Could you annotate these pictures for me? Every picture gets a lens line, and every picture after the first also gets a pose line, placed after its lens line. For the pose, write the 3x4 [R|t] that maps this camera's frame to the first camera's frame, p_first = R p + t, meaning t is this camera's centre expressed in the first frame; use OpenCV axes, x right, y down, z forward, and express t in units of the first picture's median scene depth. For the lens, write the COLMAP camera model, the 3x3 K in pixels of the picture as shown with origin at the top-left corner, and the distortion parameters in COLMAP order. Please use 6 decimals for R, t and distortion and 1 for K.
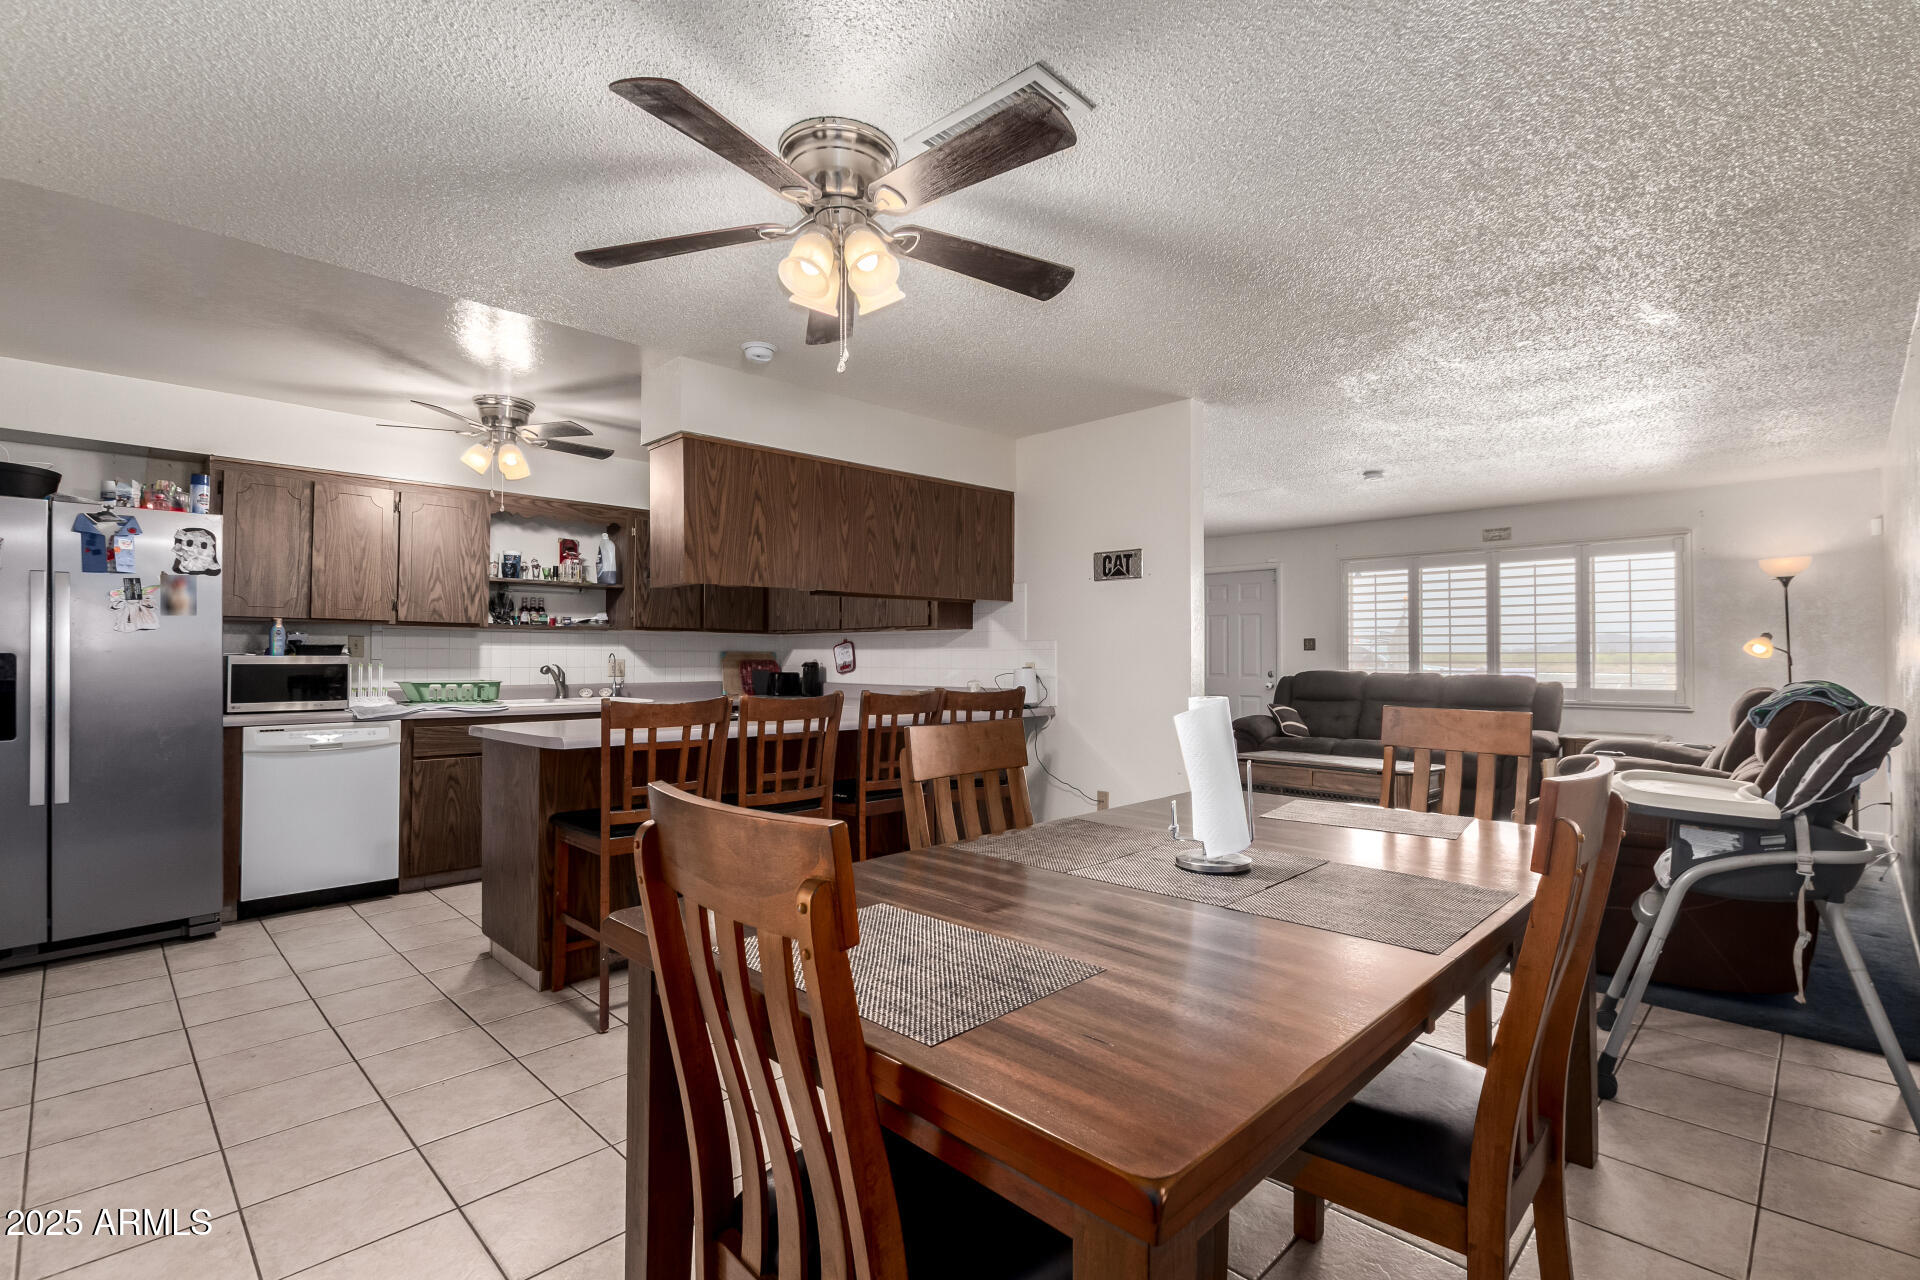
lens RADIAL K [[882.2, 0, 964.4], [0, 882.2, 633.4], [0, 0, 1]] dist [-0.003706, -0.001980]
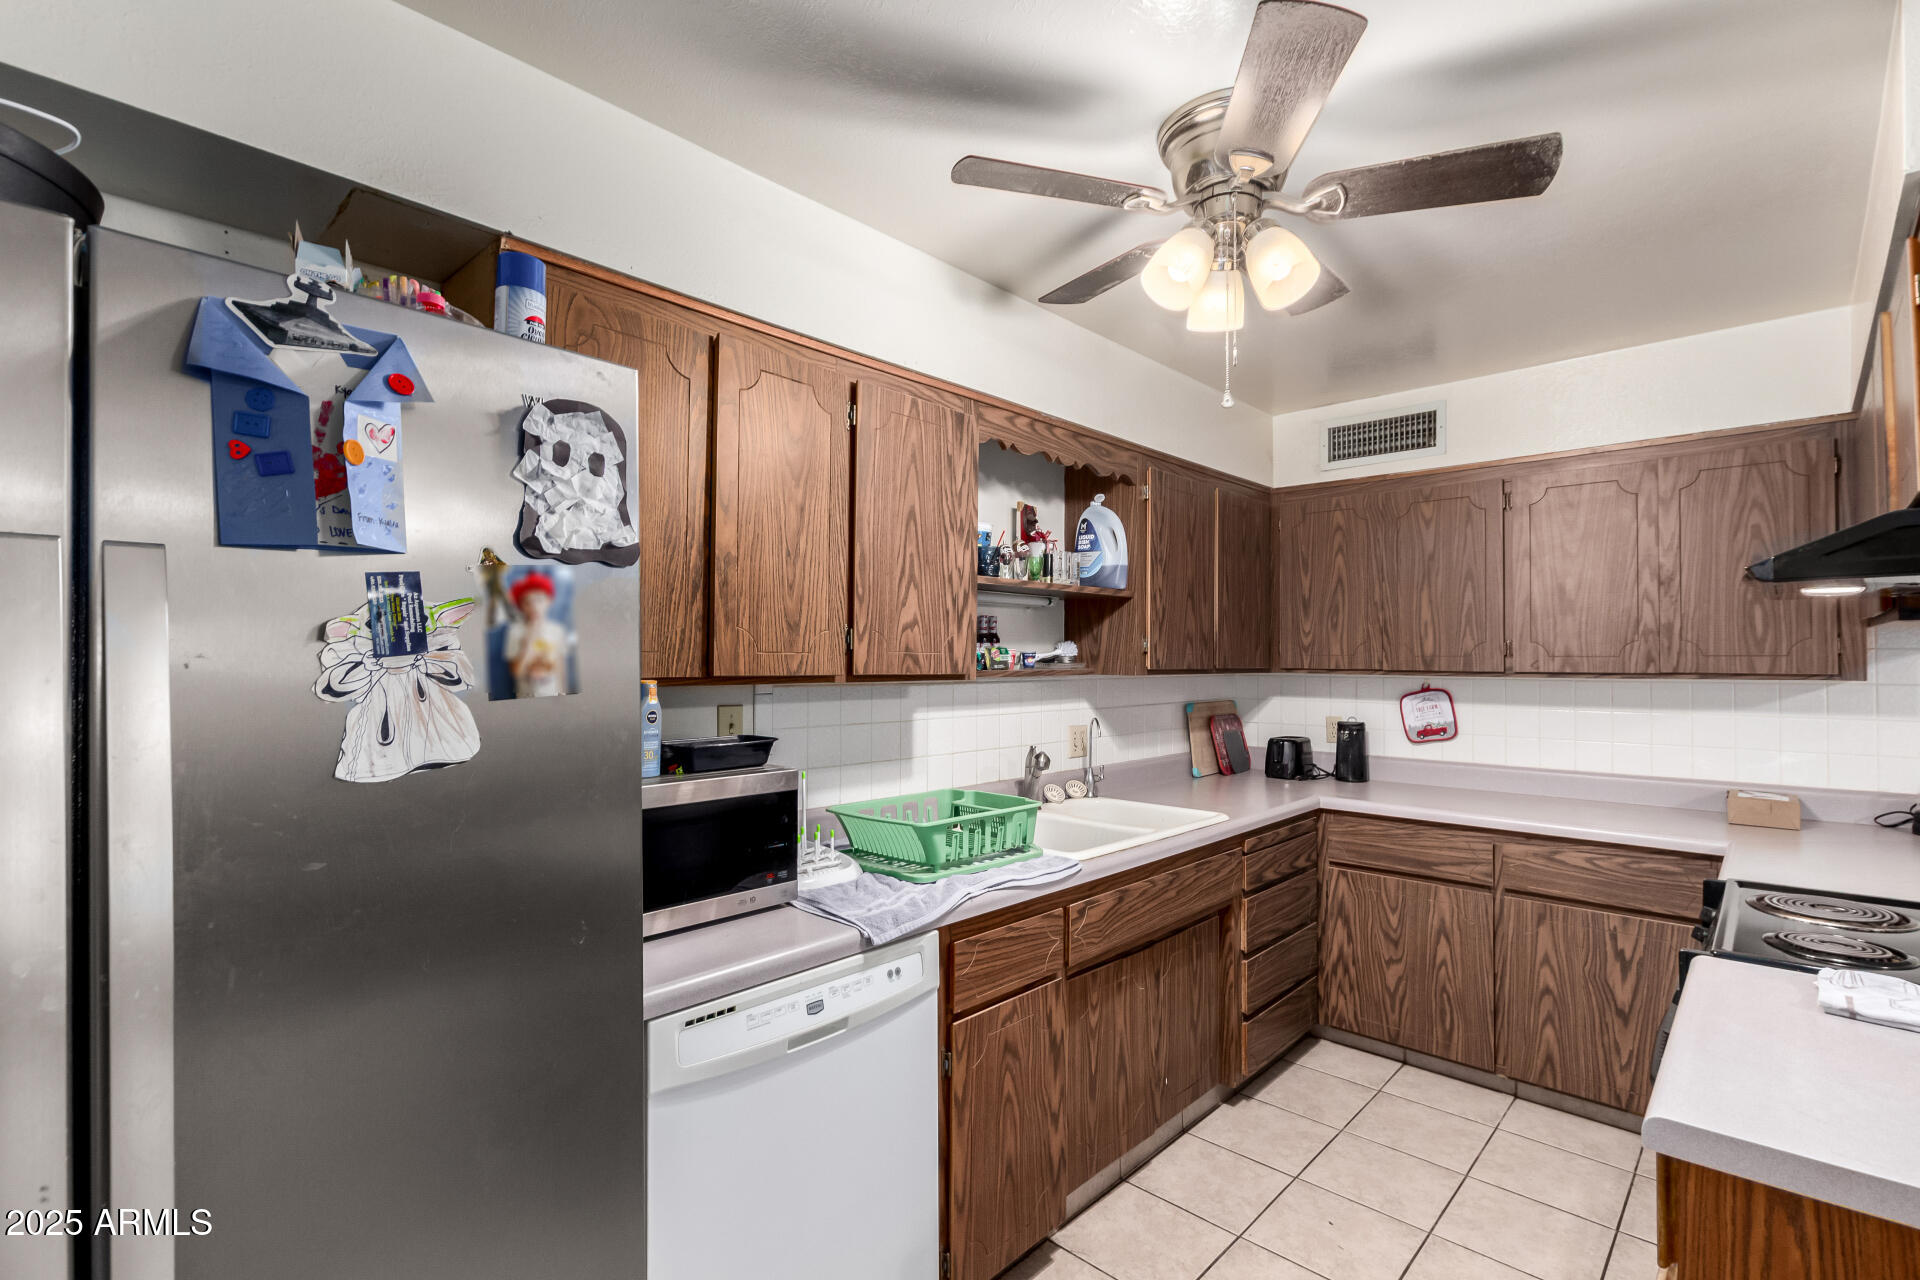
lens RADIAL K [[882.2, 0, 963.8], [0, 882.2, 635.4], [0, 0, 1]] dist [-0.003706, -0.001980]
pose [[0.999885, 0.001093, 0.015096, -0.633260], [-0.001090, 0.999999, -0.000214, -0.035991], [-0.015097, 0.000198, 0.999886, 0.595572]]
